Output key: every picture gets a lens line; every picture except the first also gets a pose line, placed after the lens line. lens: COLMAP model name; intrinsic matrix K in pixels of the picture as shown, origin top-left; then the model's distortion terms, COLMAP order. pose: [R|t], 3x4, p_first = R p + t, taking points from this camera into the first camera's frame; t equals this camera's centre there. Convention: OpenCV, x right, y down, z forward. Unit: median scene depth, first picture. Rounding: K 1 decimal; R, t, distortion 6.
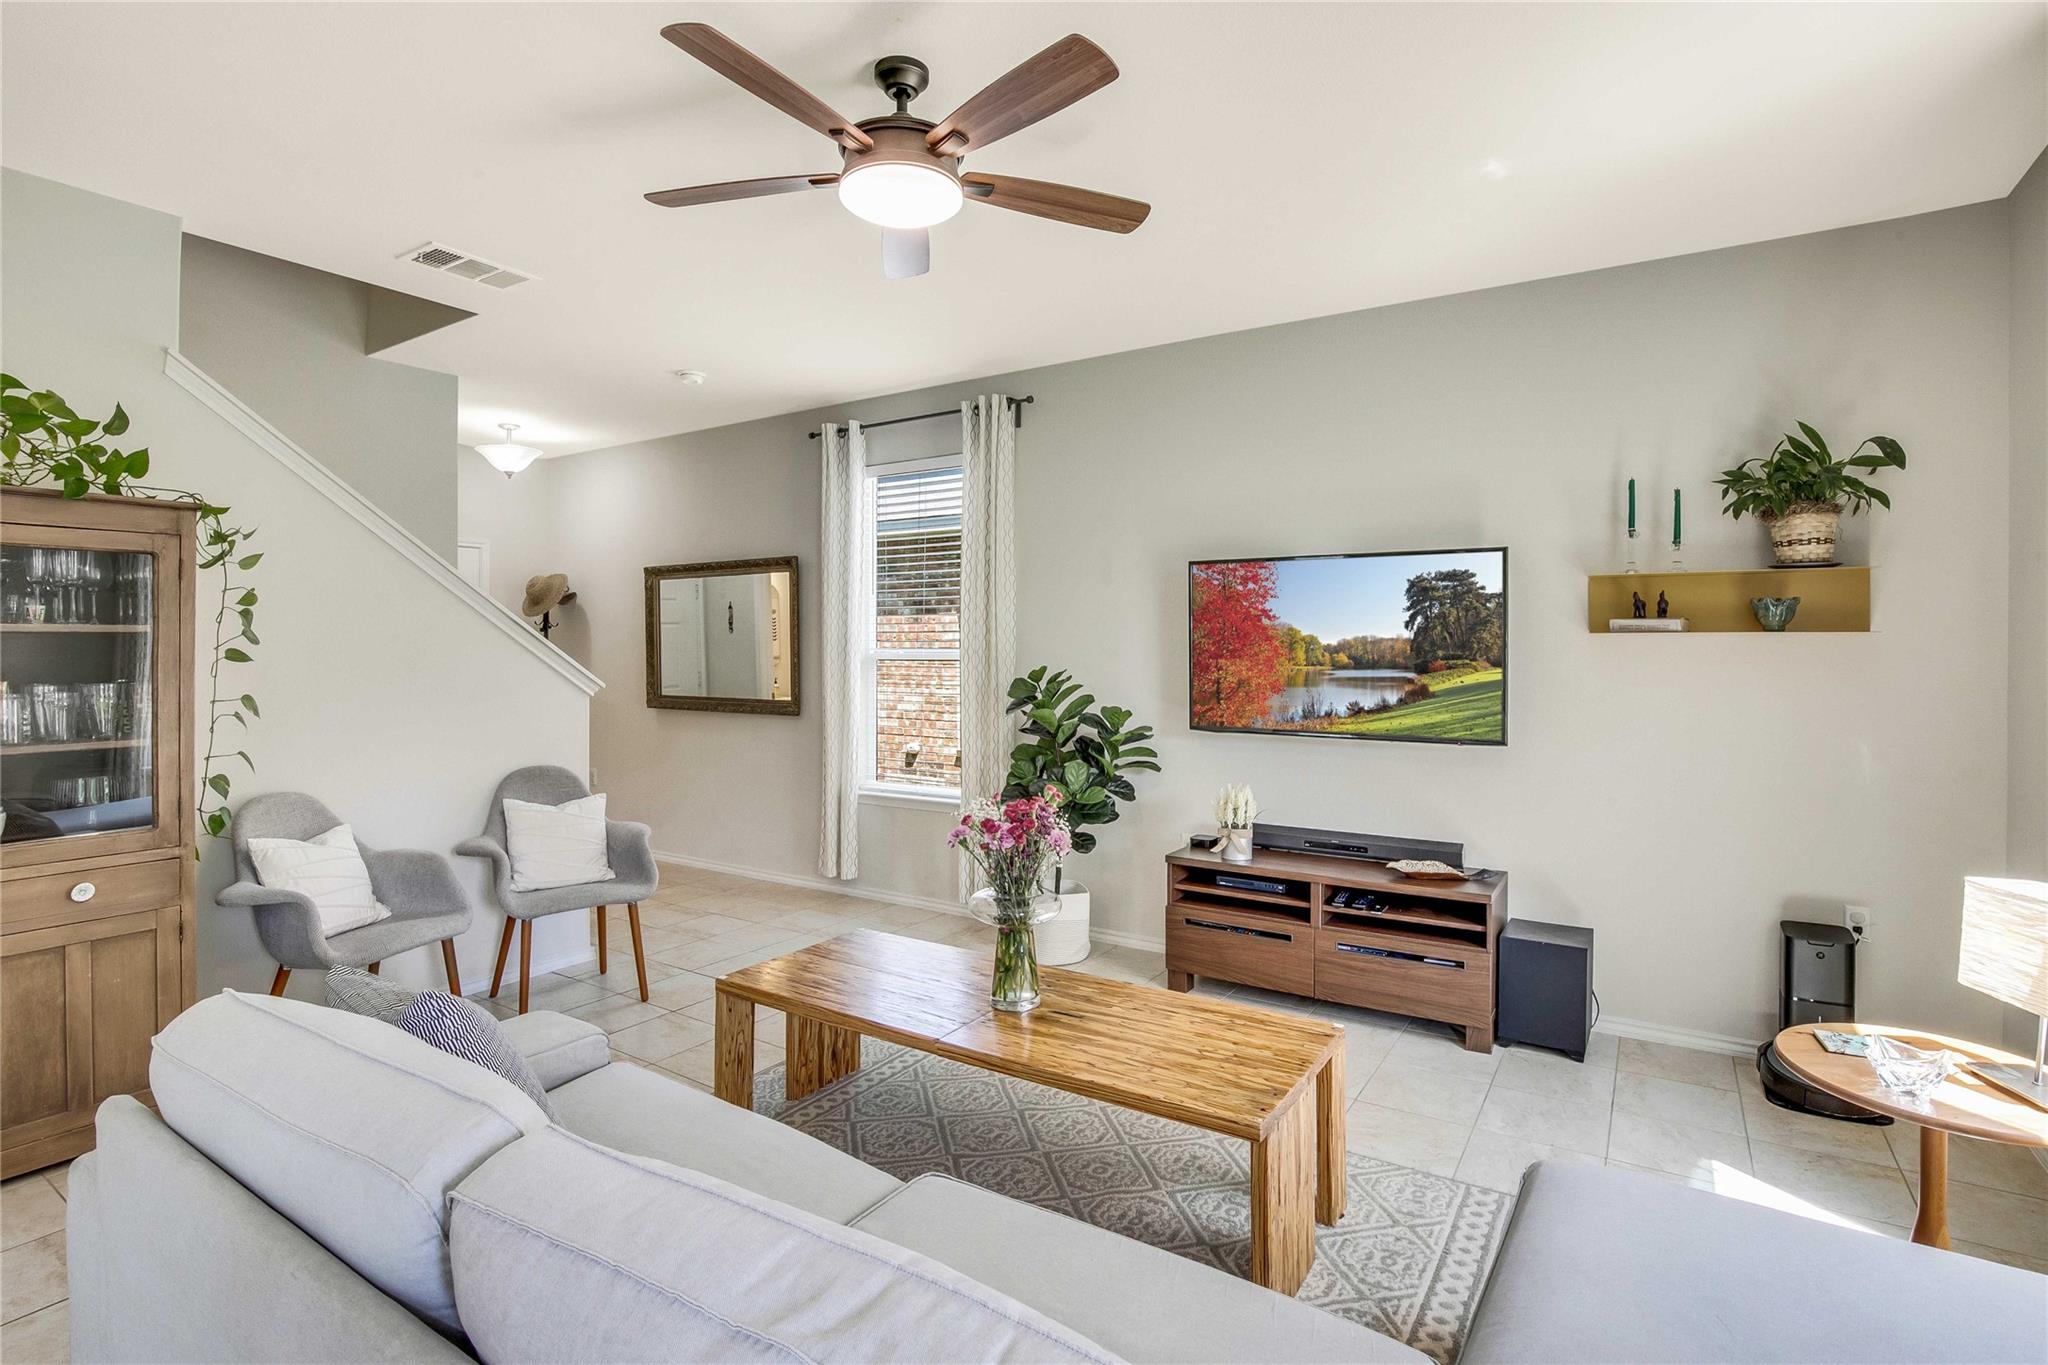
lens RADIAL K [[969.7, 0, 1052.4], [0, 969.7, 646.8], [0, 0, 1]] dist [-0.031710, 0.000955]
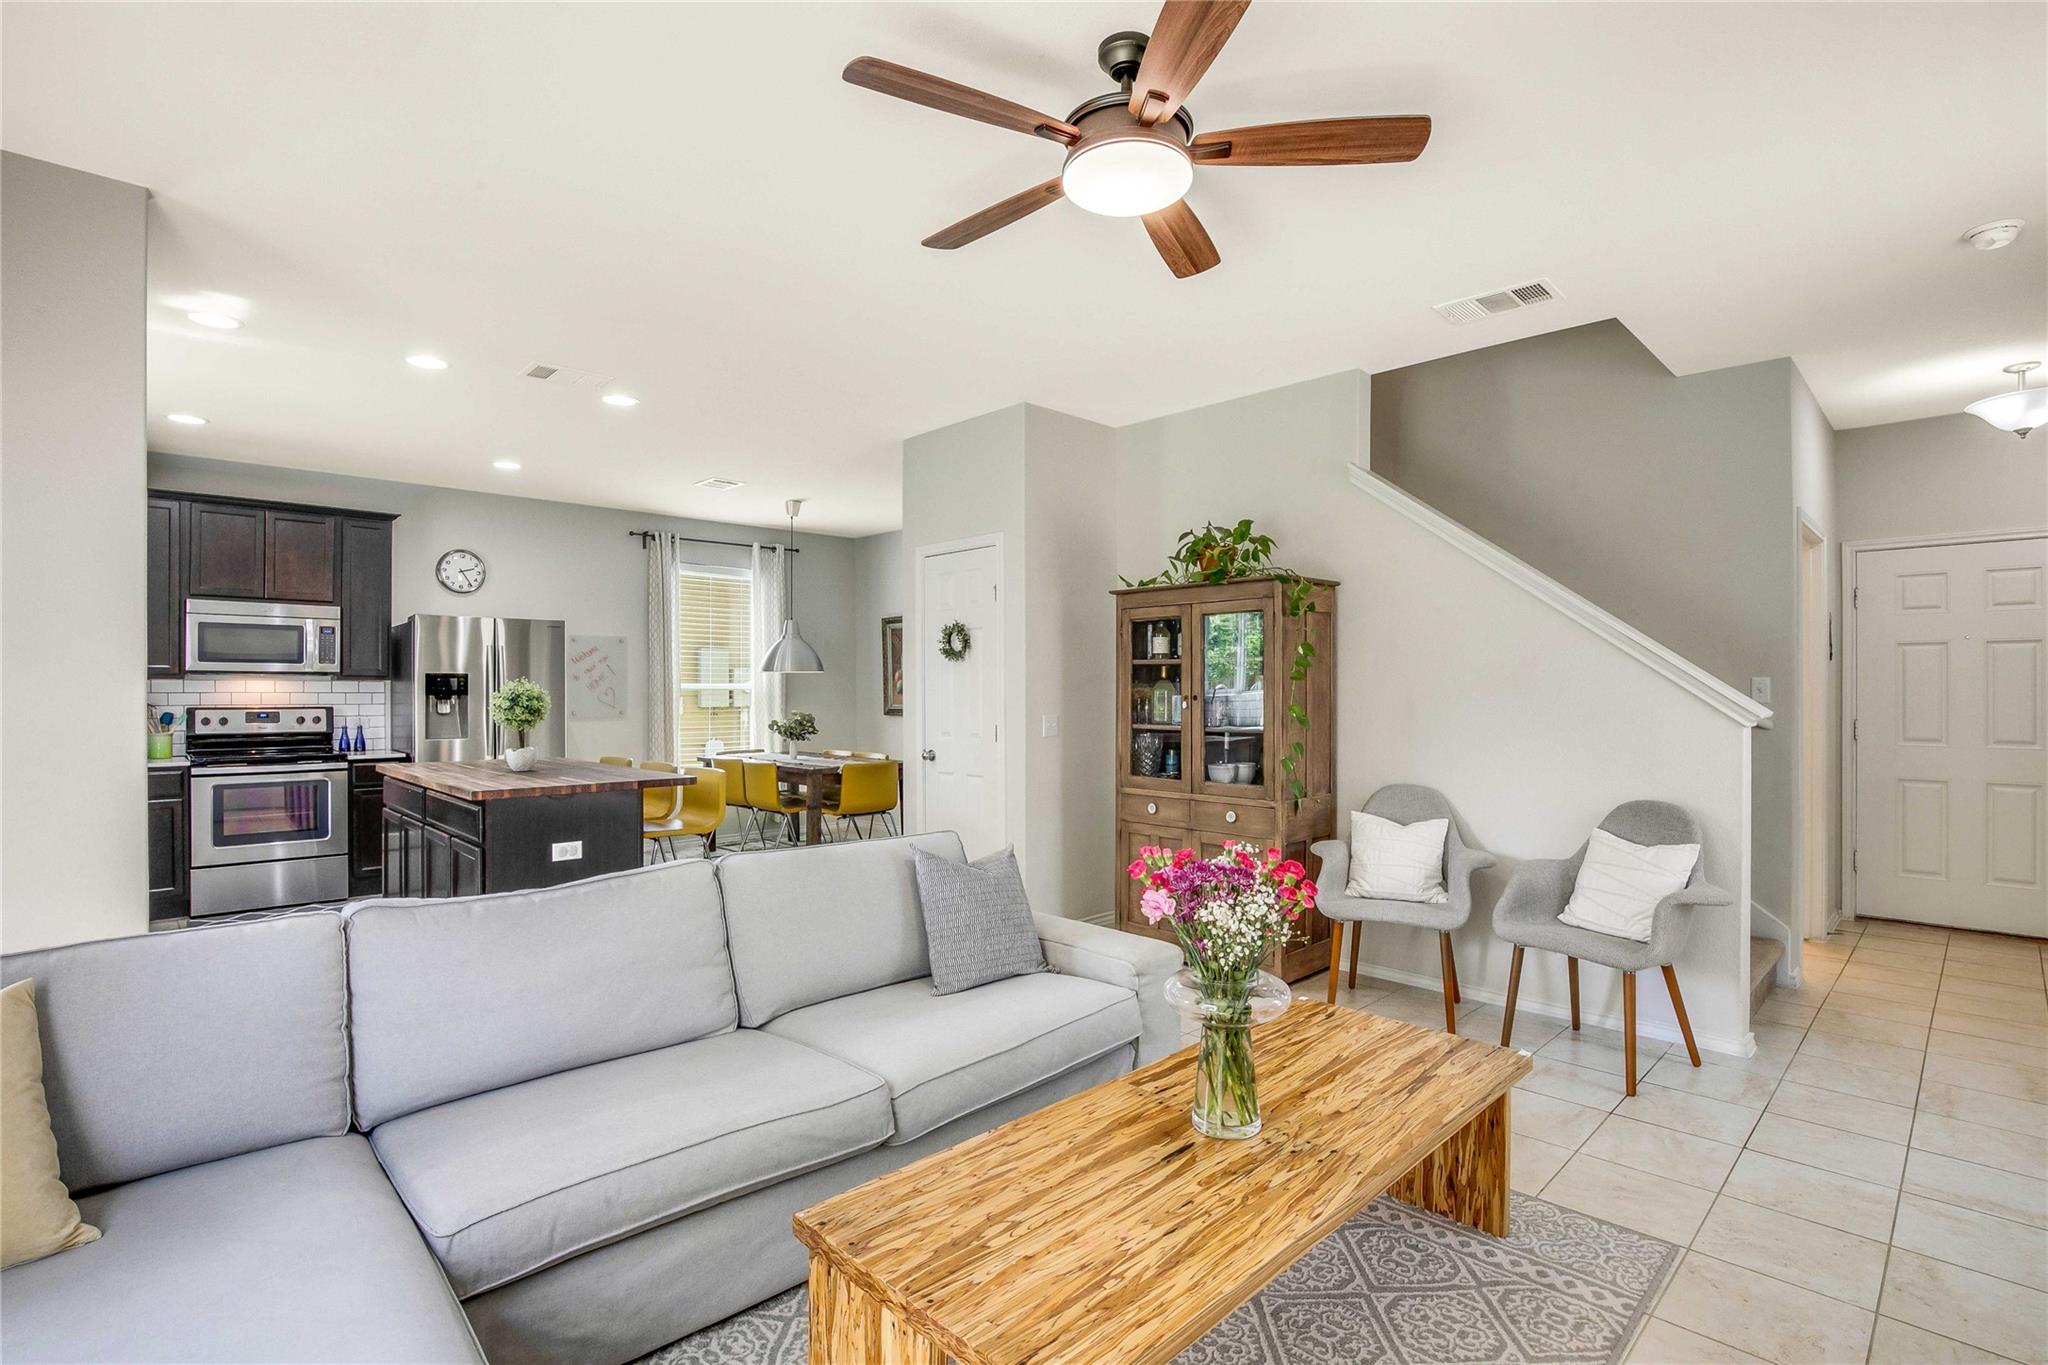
lens RADIAL K [[969.7, 0, 1023.4], [0, 969.7, 692.2], [0, 0, 1]] dist [-0.031710, 0.000955]
pose [[-0.233606, 0.002753, -0.972328, 0.524339], [0.001991, 0.999995, 0.002353, 0.024895], [0.972329, -0.001386, -0.233610, 0.747397]]
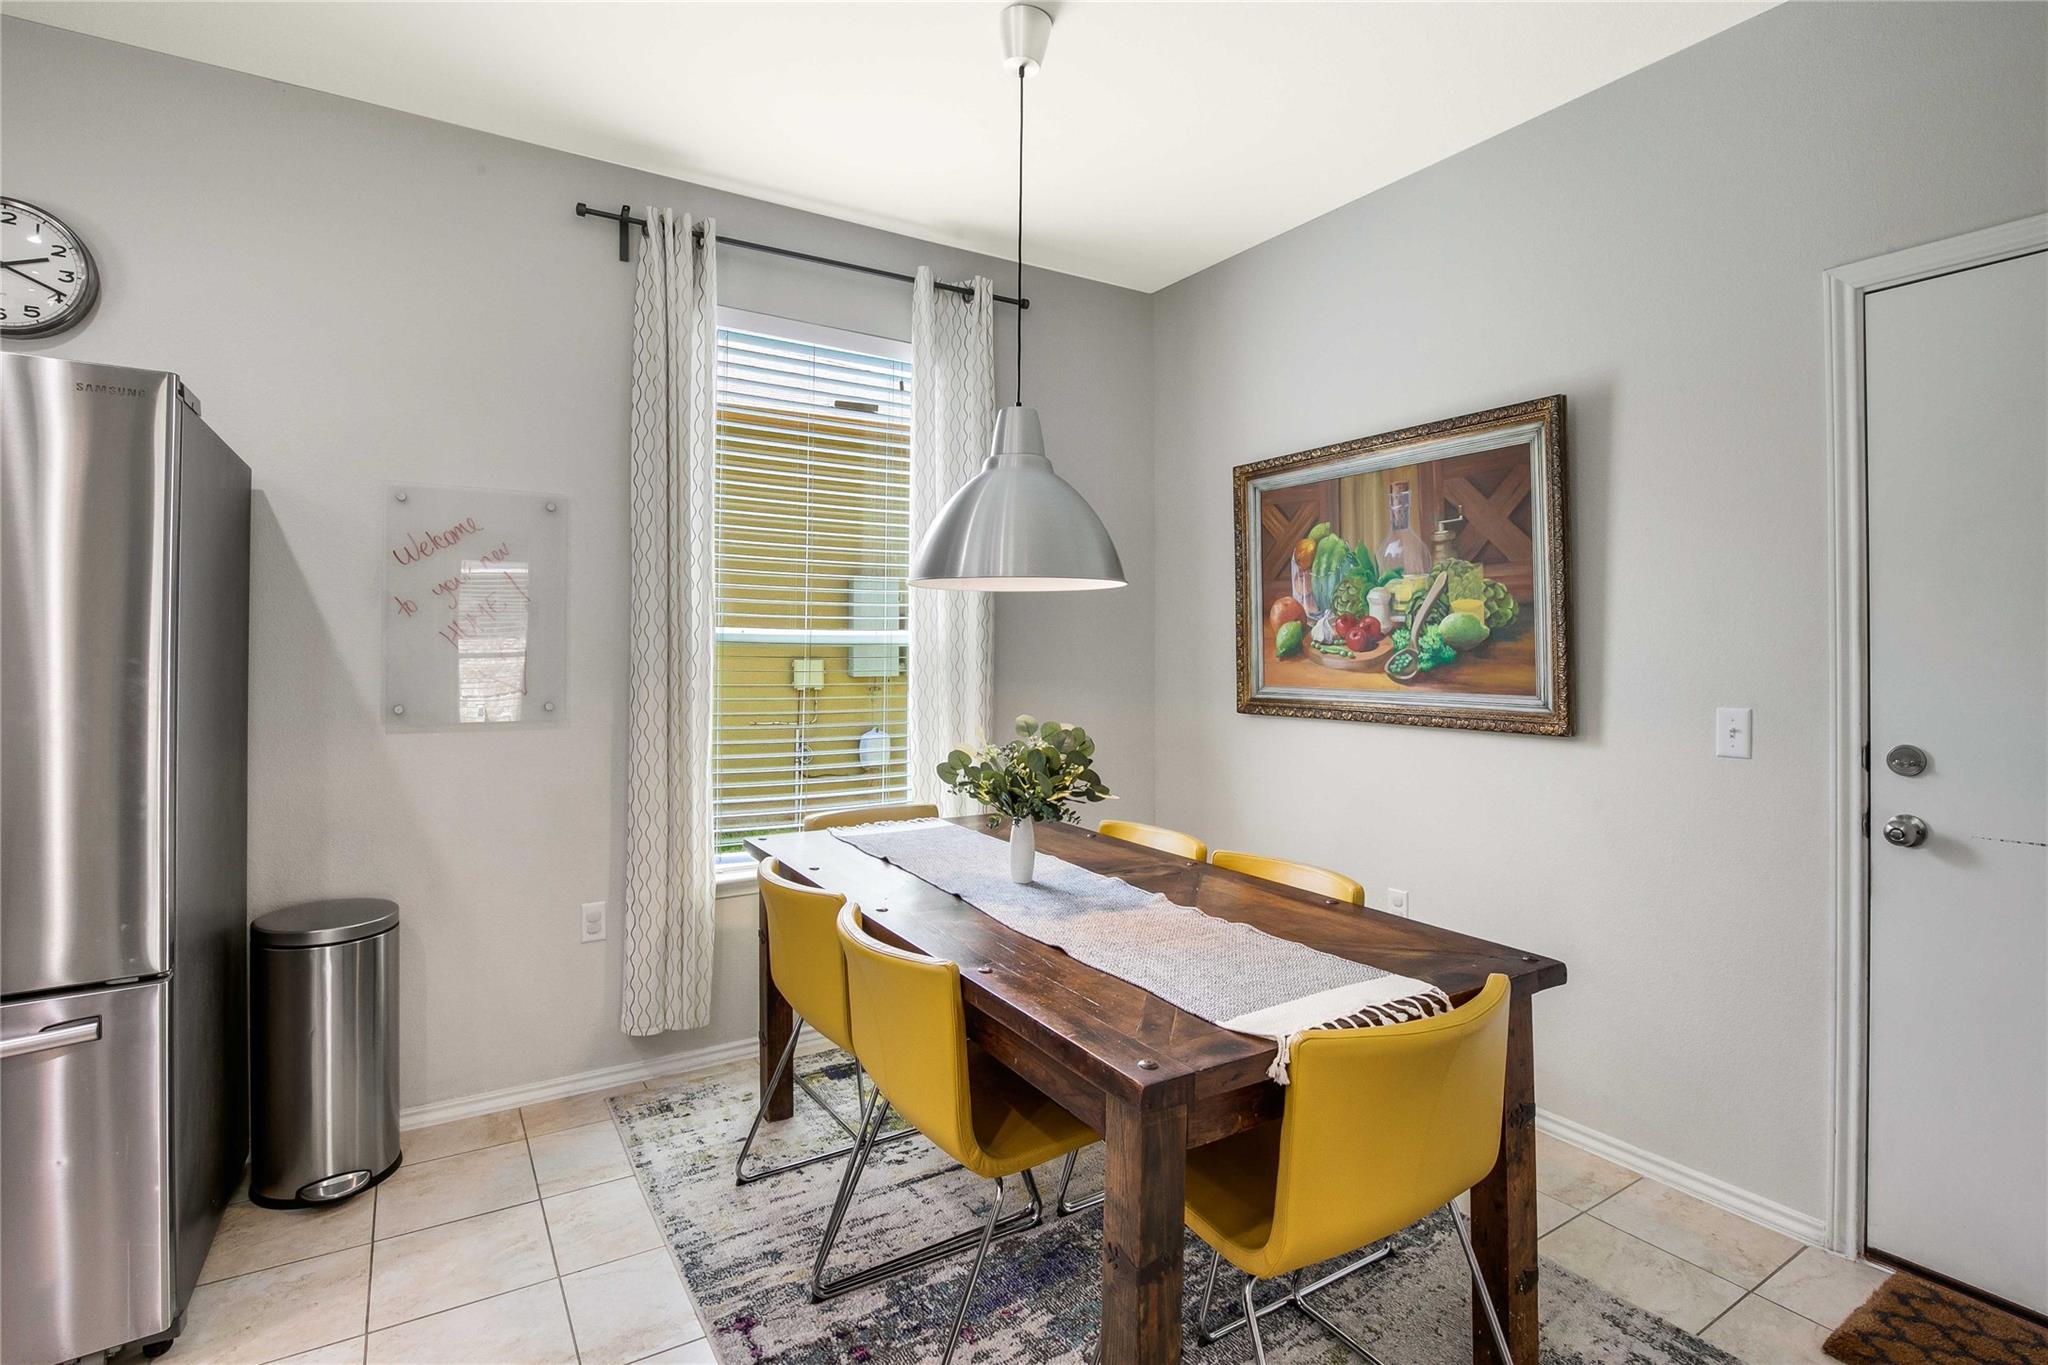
lens RADIAL K [[969.7, 0, 1032.1], [0, 969.7, 639.7], [0, 0, 1]] dist [-0.031710, 0.000955]
pose [[-0.420267, -0.014949, -0.907277, -0.837973], [-0.004742, 0.999887, -0.014279, 0.029608], [0.907388, -0.001699, -0.420291, 0.039588]]
